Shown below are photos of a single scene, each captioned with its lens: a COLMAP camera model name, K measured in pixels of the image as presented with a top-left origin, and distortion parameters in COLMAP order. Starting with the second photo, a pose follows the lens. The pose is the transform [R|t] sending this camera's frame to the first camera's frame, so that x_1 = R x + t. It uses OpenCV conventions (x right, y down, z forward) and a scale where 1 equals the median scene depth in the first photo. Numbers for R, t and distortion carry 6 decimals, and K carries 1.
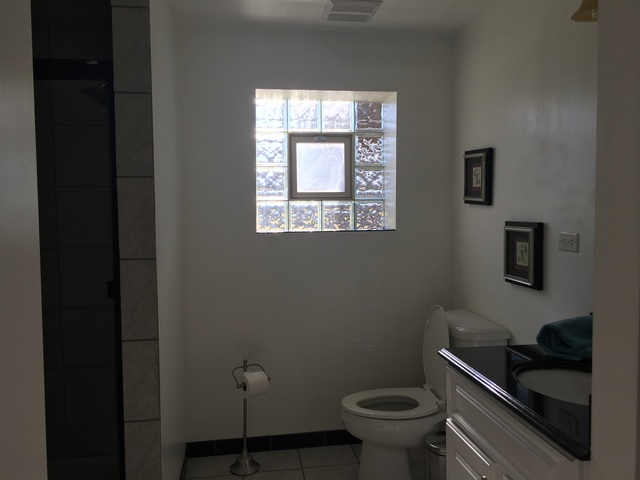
lens RADIAL K [[546.2, 0, 319.9], [0, 546.2, 239.5], [0, 0, 1]] dist [0.047778, -0.062160]
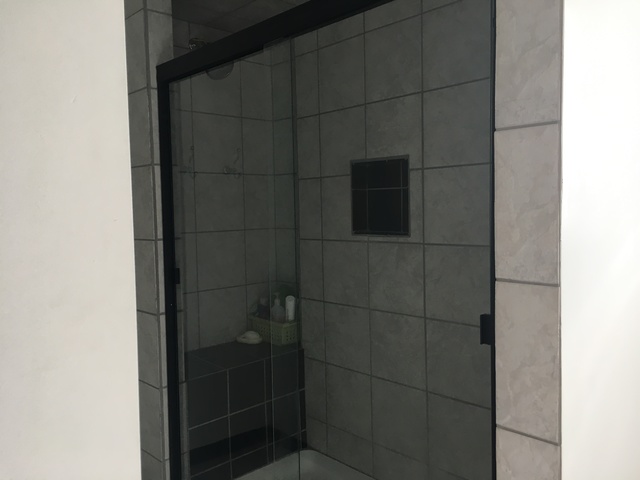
lens RADIAL K [[546.2, 0, 320.1], [0, 546.2, 234.1], [0, 0, 1]] dist [0.047778, -0.062160]
pose [[0.576954, 0.045607, -0.815503, -0.017321], [-0.031105, 0.998942, 0.033860, -0.022616], [0.816184, 0.005830, 0.577762, 0.532944]]
